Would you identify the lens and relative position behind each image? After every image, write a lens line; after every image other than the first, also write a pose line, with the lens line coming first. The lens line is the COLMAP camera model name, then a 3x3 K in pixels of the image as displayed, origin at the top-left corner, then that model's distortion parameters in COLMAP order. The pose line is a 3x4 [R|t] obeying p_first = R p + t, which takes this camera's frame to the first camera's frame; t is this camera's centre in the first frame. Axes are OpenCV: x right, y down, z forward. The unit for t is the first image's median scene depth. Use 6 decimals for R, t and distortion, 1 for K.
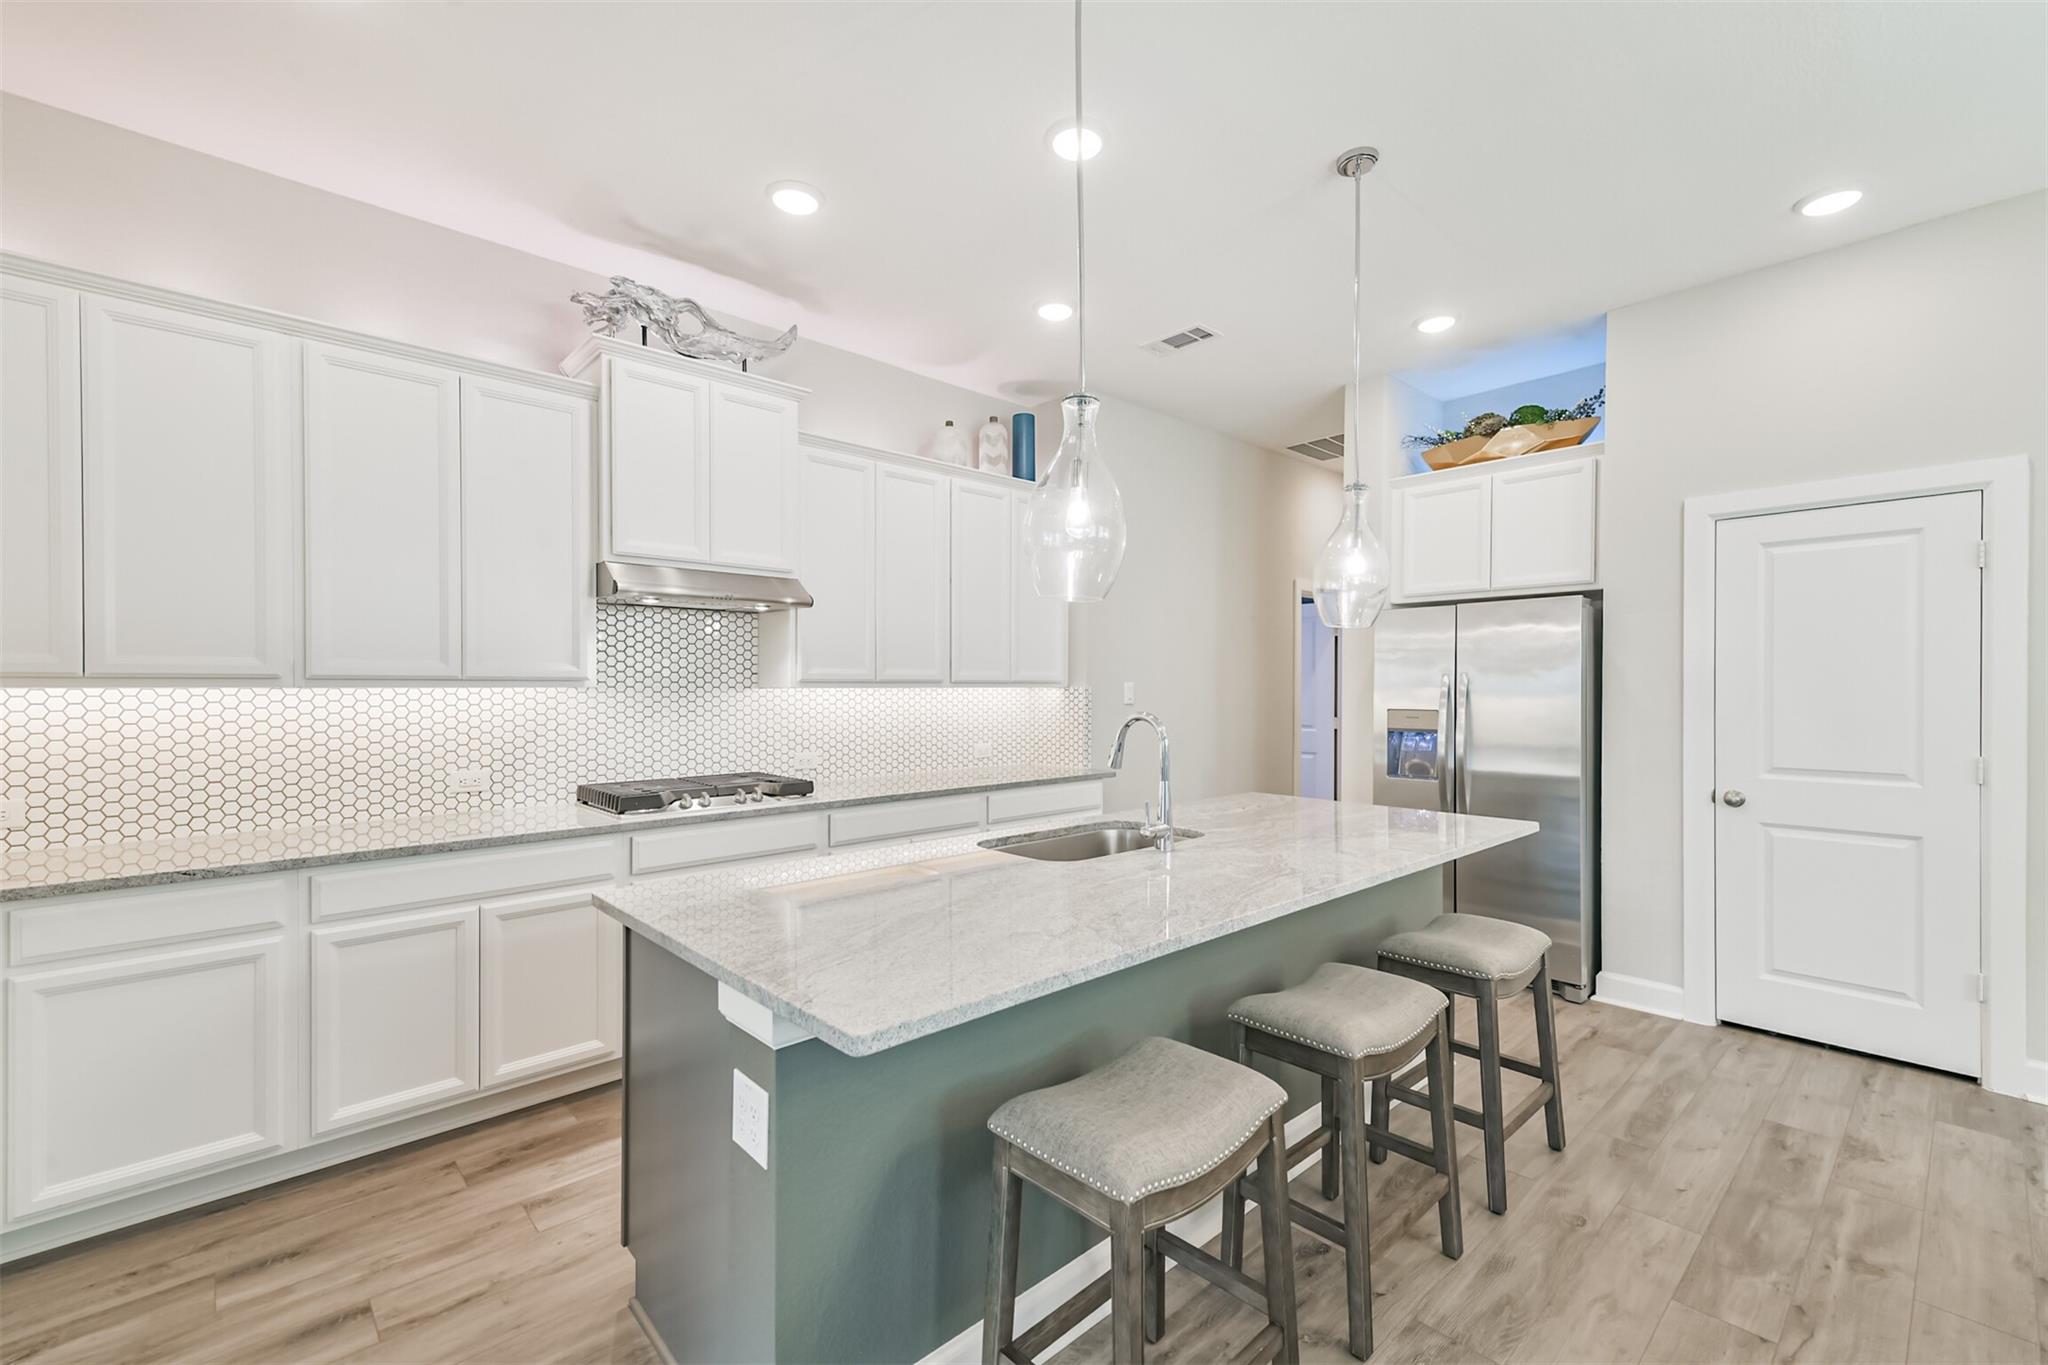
lens RADIAL K [[872.0, 0, 1028.2], [0, 872.0, 684.8], [0, 0, 1]] dist [0.011952, -0.000677]
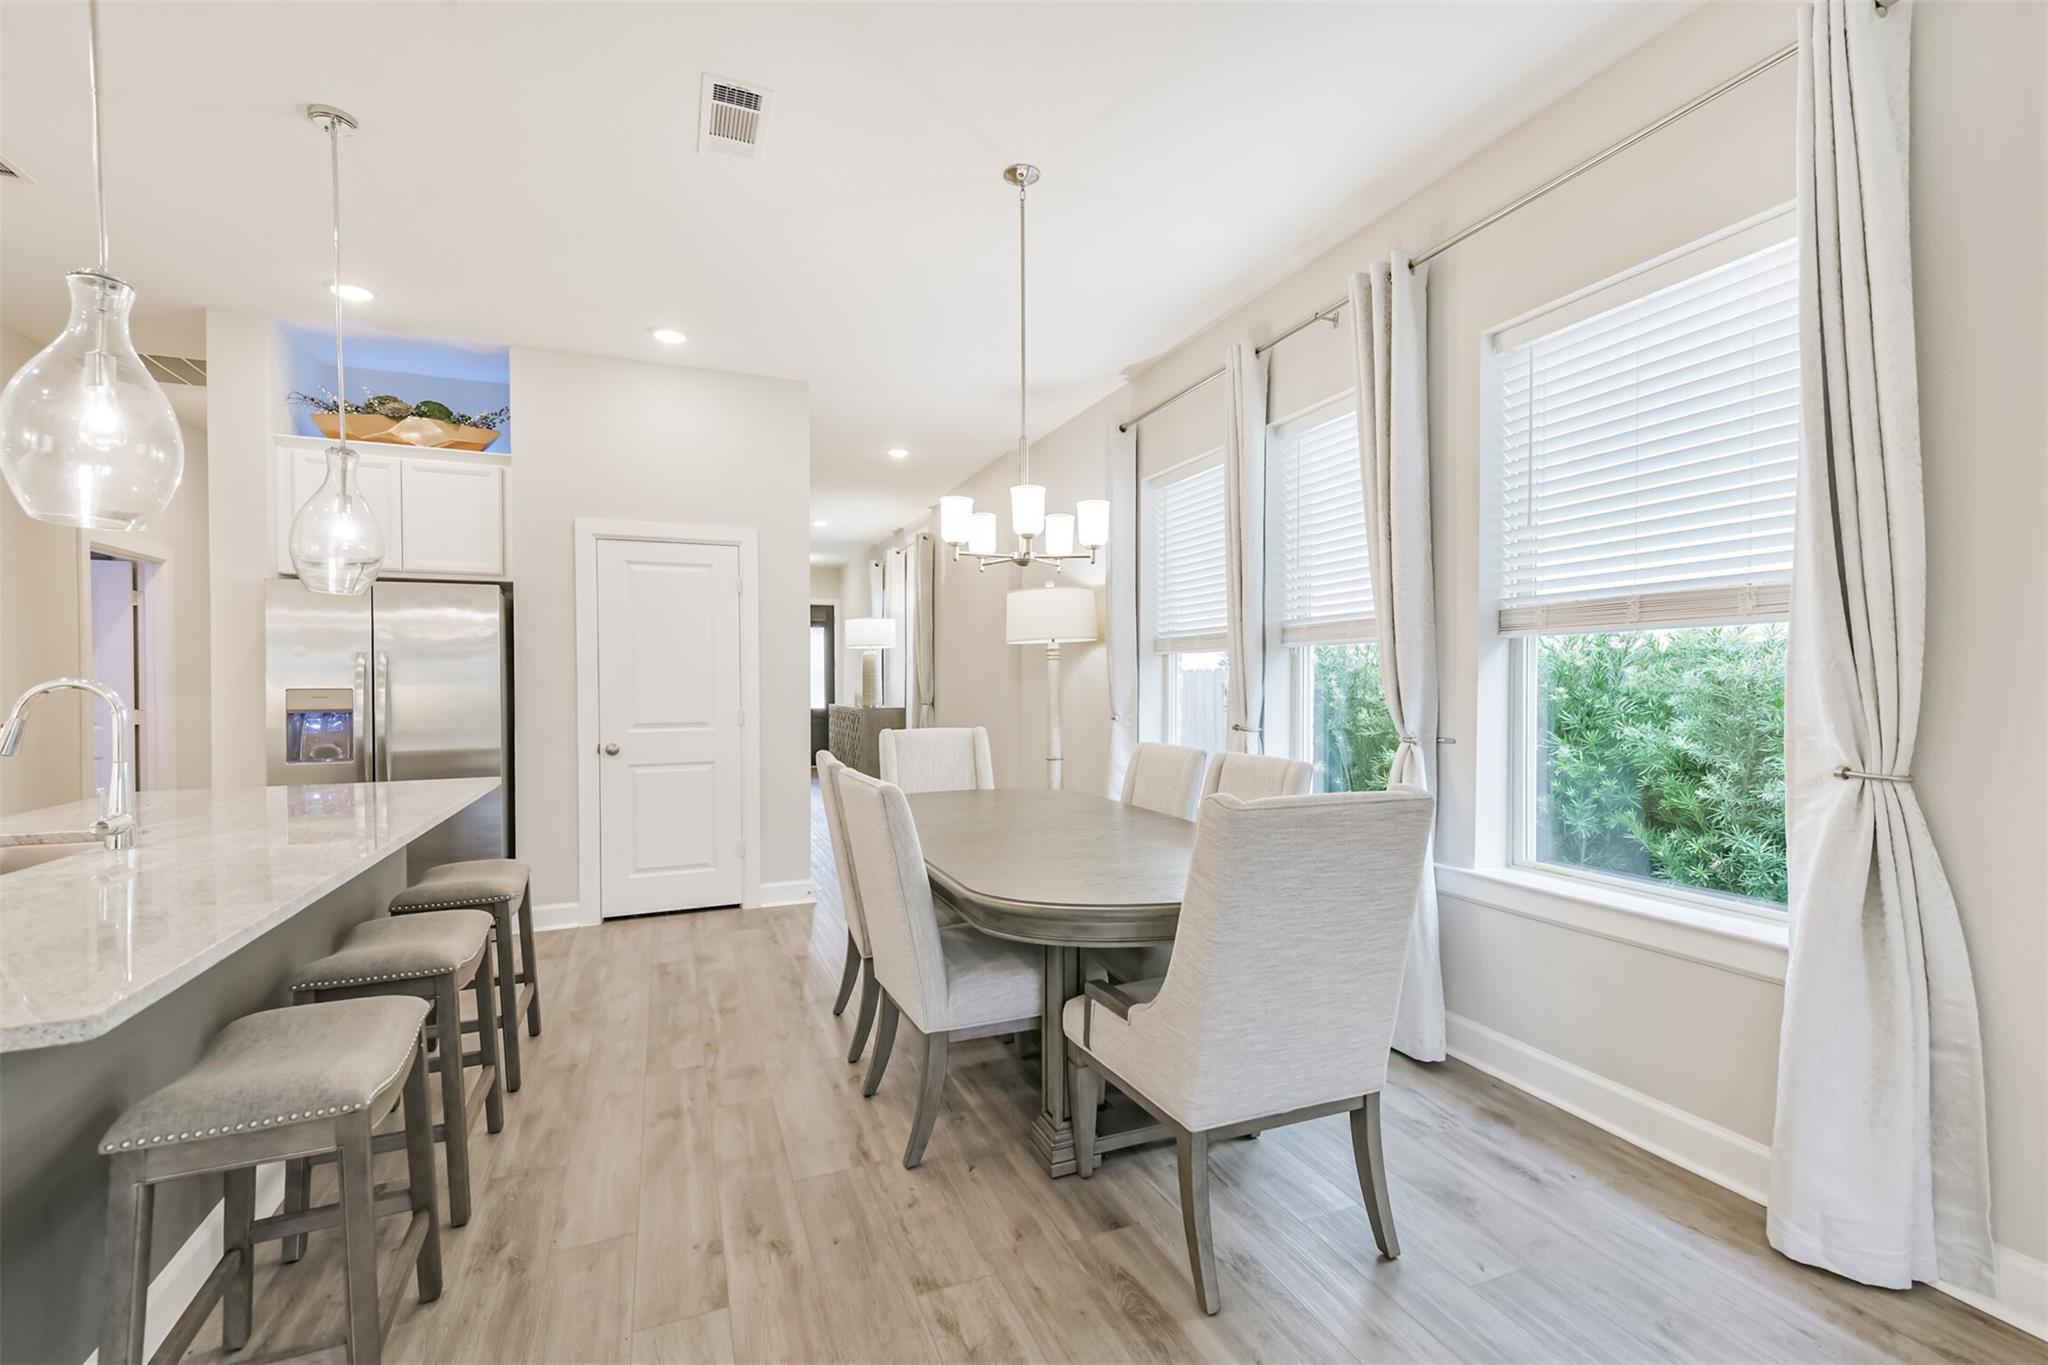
lens RADIAL K [[872.0, 0, 1028.2], [0, 872.0, 684.8], [0, 0, 1]] dist [0.011952, -0.000677]
pose [[0.342418, -0.007121, 0.939521, -0.234791], [0.004943, 0.999971, 0.005778, 0.027793], [-0.939535, 0.002665, 0.342443, -0.050658]]
